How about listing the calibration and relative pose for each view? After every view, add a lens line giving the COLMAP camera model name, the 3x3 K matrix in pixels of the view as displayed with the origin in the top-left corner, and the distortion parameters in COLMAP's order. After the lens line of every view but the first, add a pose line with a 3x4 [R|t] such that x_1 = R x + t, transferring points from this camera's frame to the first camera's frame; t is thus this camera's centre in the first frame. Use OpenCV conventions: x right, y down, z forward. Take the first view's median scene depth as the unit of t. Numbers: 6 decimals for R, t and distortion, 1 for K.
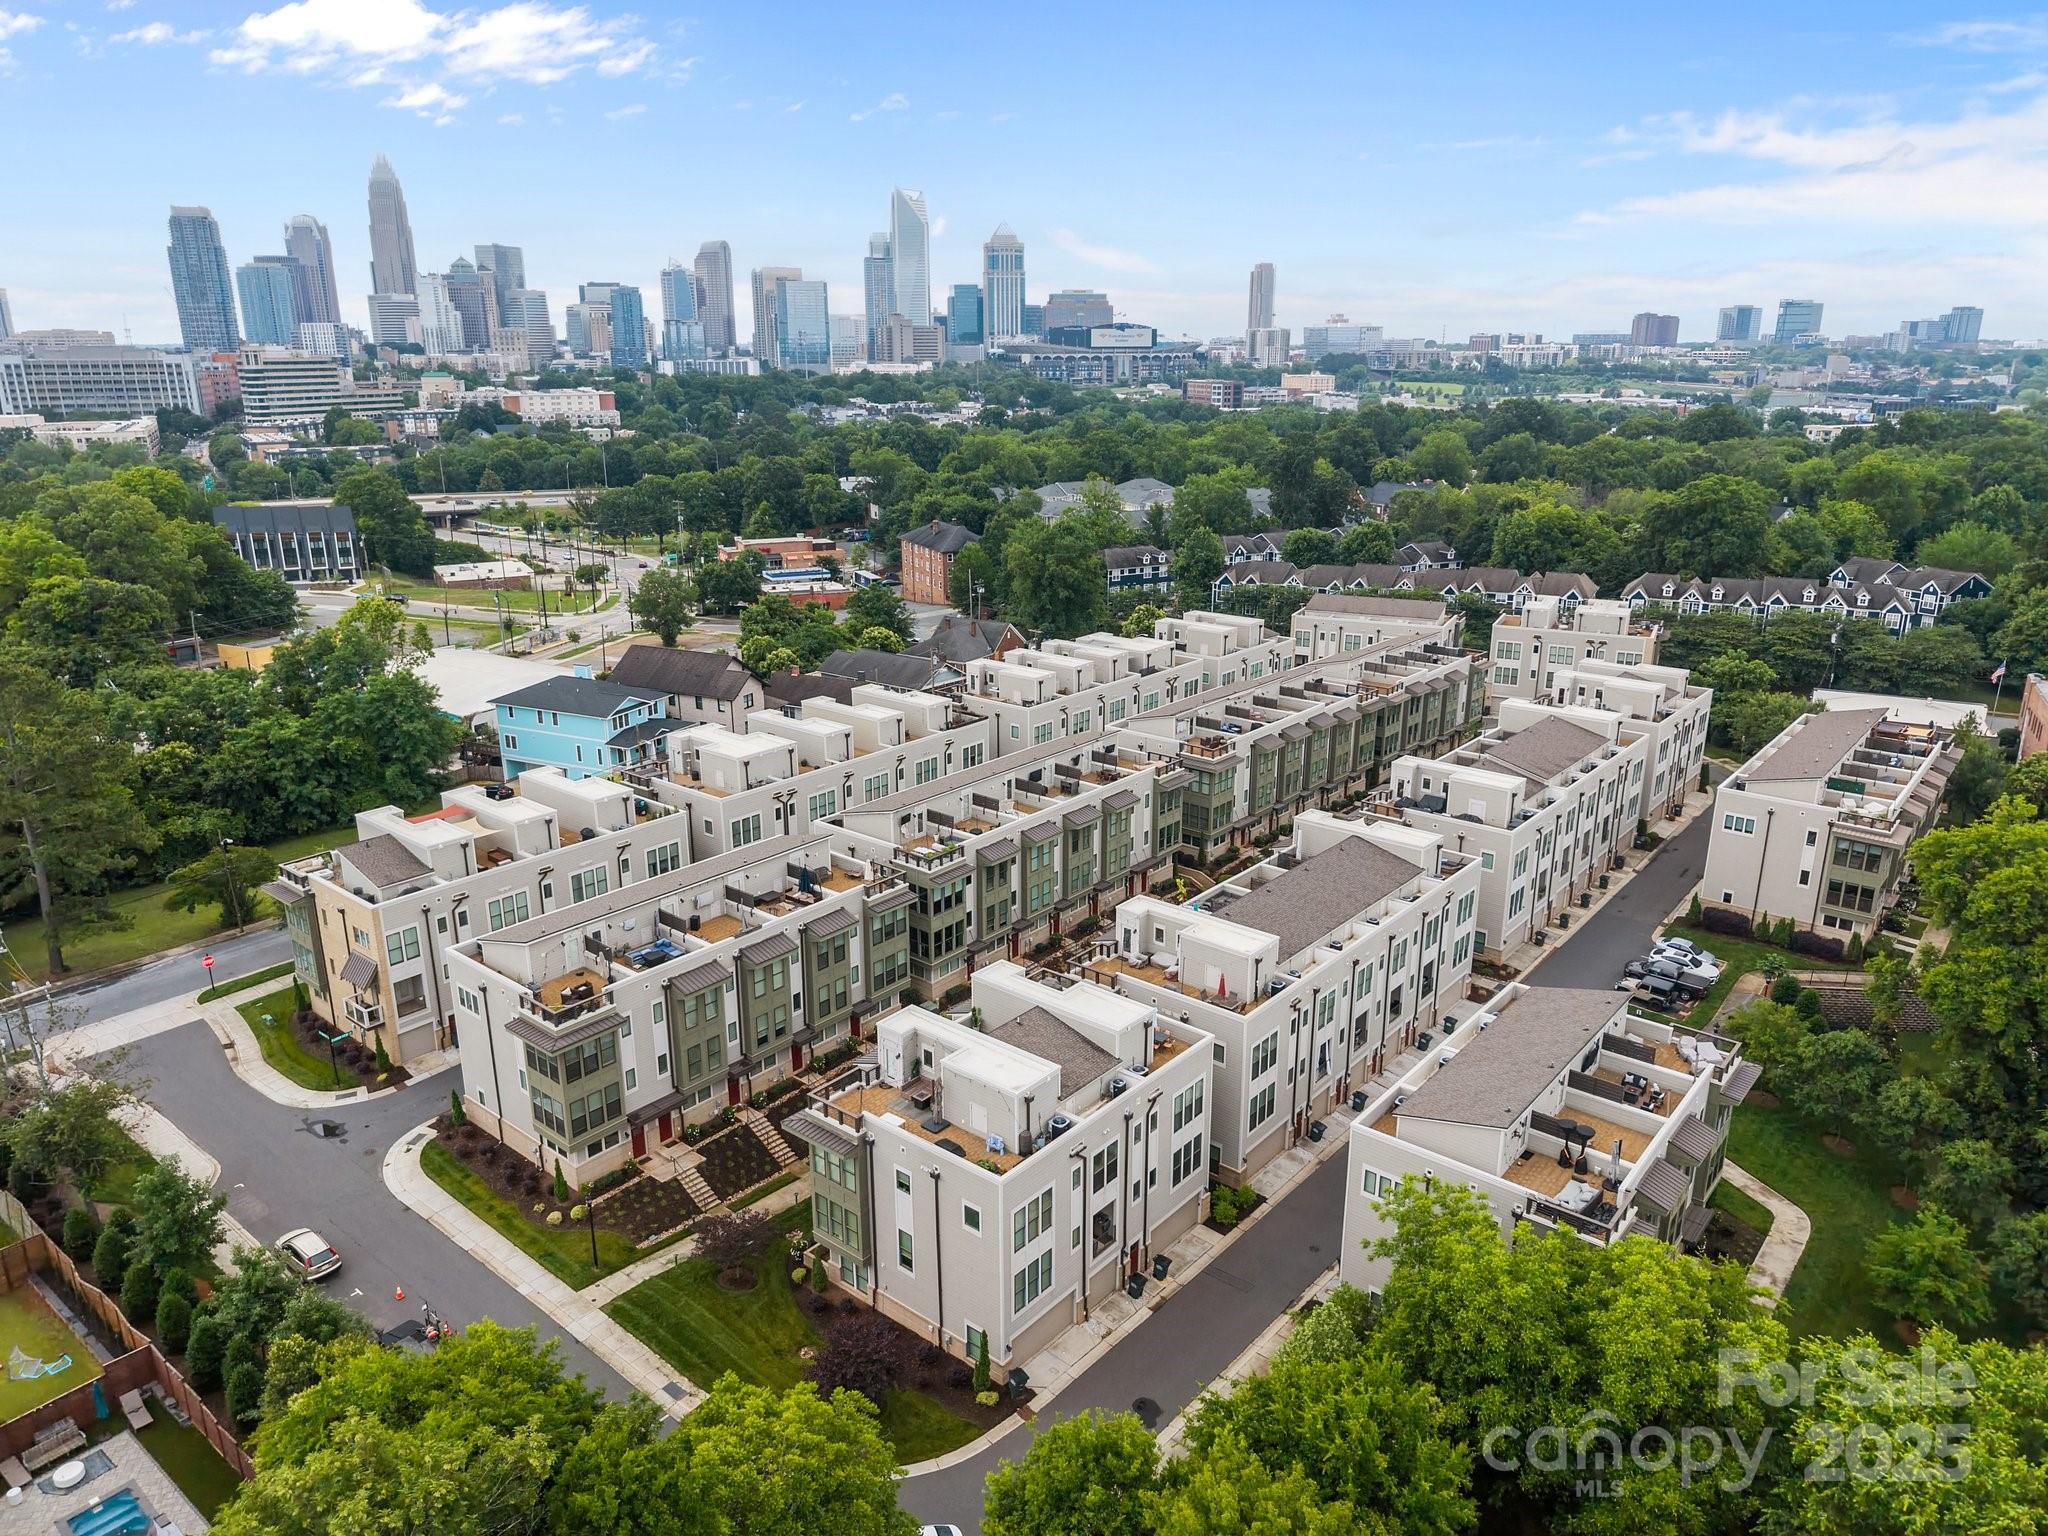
lens RADIAL K [[1363.5, 0, 1018.0], [0, 1363.5, 760.9], [0, 0, 1]] dist [0.014655, -0.009126]
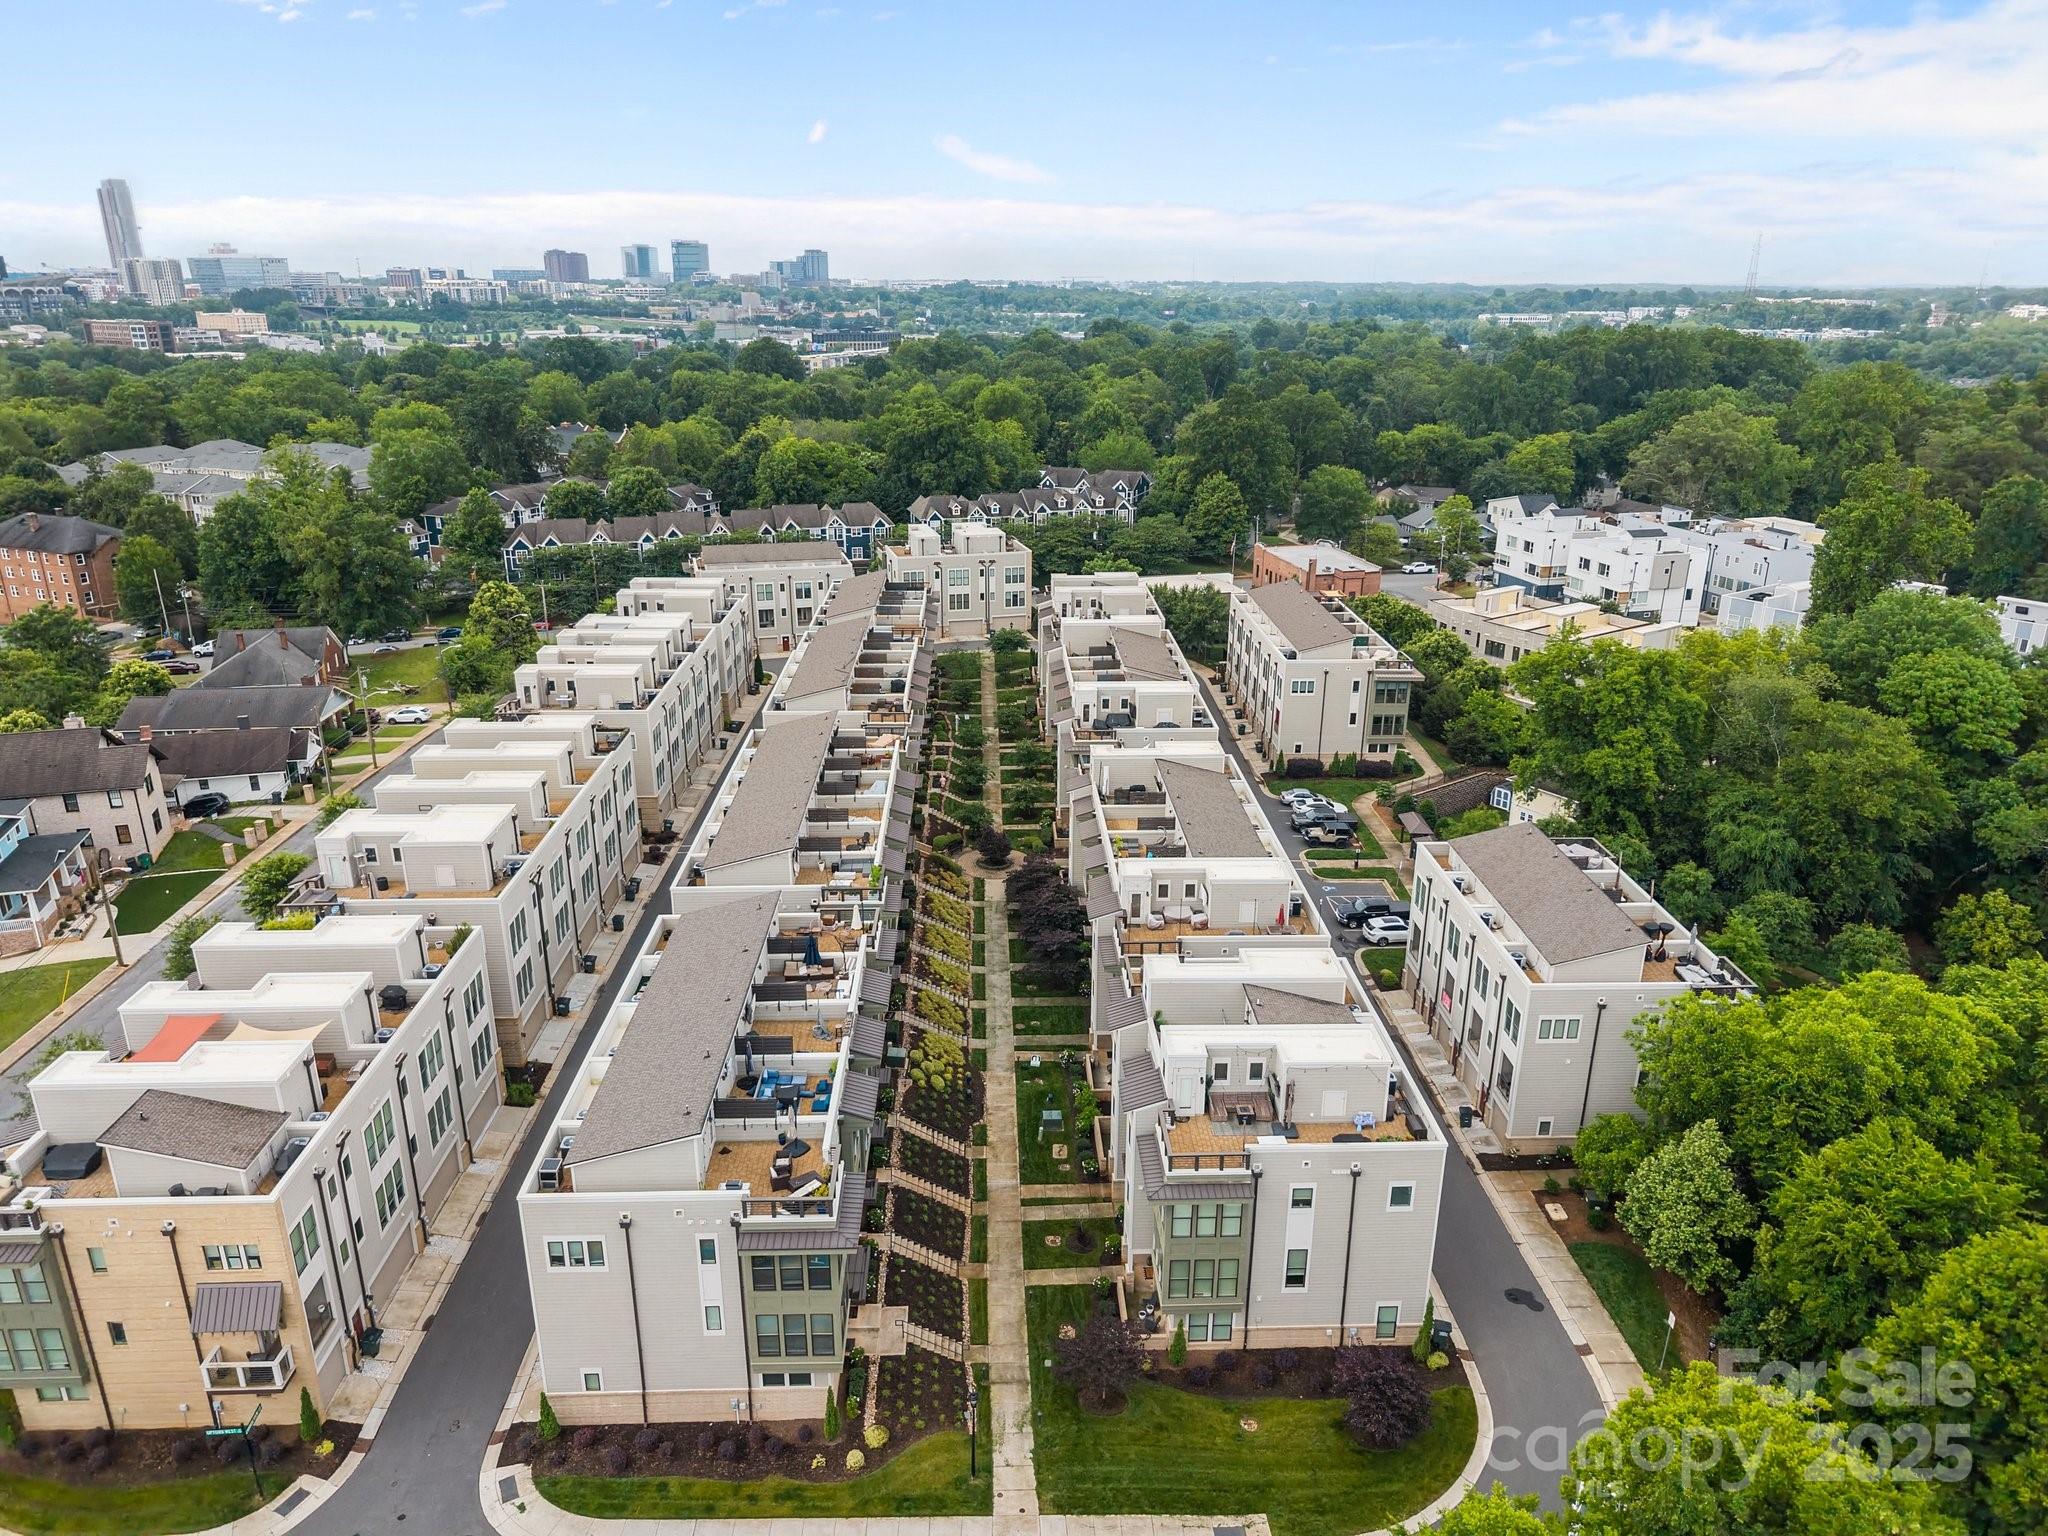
lens RADIAL K [[1363.5, 0, 1004.8], [0, 1363.5, 762.9], [0, 0, 1]] dist [0.014655, -0.009126]
pose [[0.746737, -0.215855, 0.629119, -0.133405], [0.188195, 0.975791, 0.111421, -0.021713], [-0.637939, 0.035195, 0.769282, 0.070616]]
